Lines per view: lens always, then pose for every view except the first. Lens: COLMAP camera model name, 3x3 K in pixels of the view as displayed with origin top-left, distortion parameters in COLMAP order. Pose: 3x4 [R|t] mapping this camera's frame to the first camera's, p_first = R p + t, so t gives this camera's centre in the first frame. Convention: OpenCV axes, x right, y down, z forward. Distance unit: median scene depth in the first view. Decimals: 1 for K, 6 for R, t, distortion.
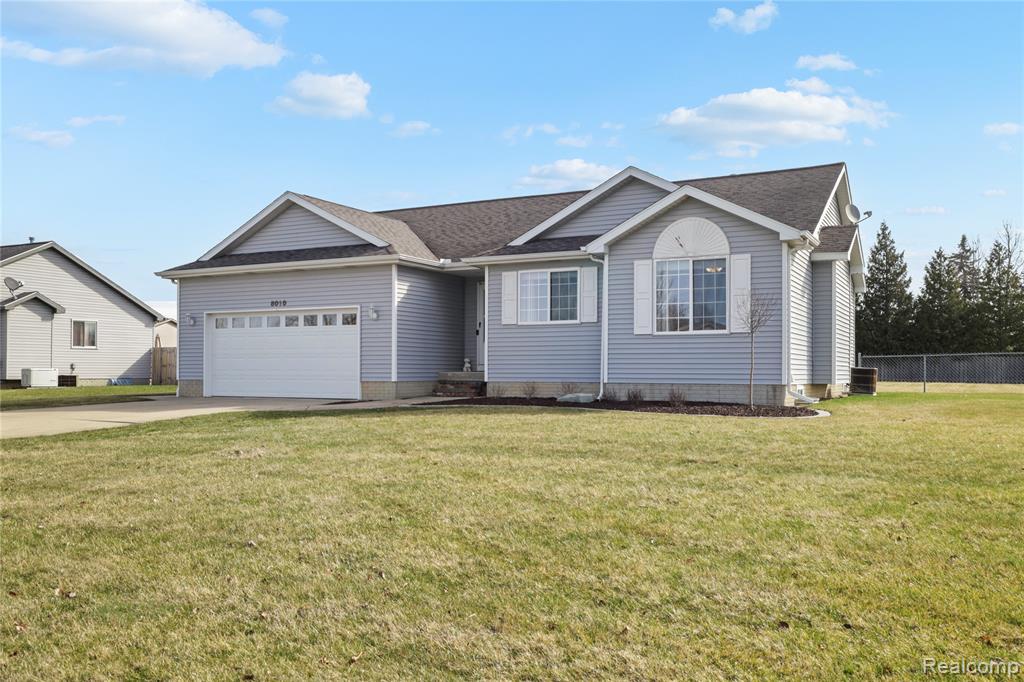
lens RADIAL K [[966.1, 0, 496.3], [0, 966.1, 379.1], [0, 0, 1]] dist [0.002627, 0.005145]
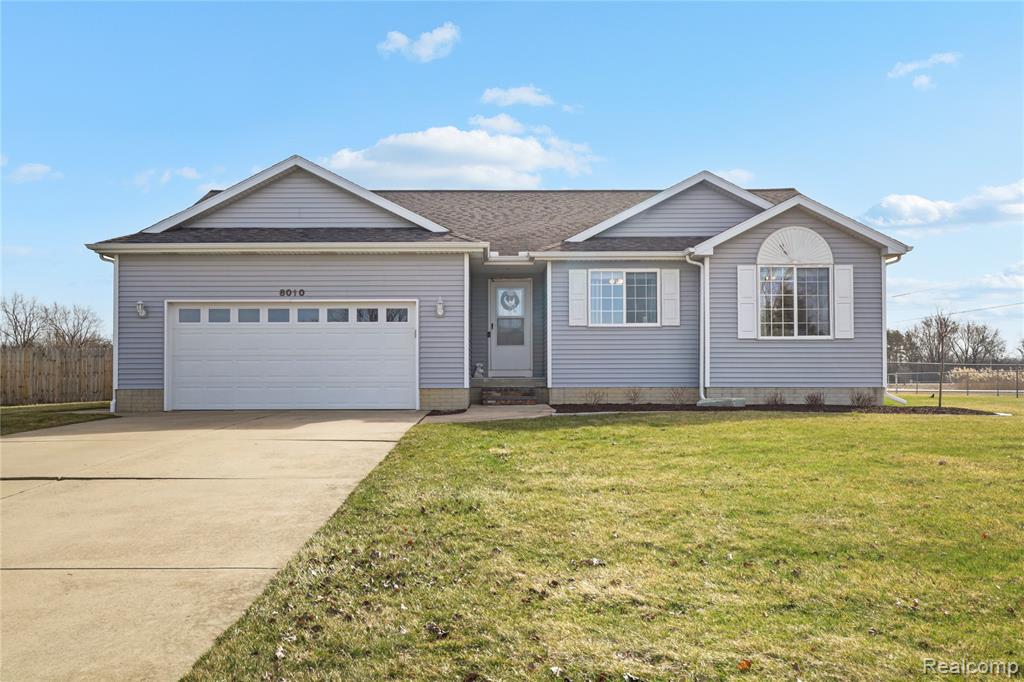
lens RADIAL K [[966.1, 0, 496.3], [0, 966.1, 379.1], [0, 0, 1]] dist [0.002627, 0.005145]
pose [[0.866025, 0.000184, 0.500000, -0.523095], [0.008100, 0.999864, -0.014398, 0.007355], [-0.499935, 0.016519, 0.865906, 0.235787]]
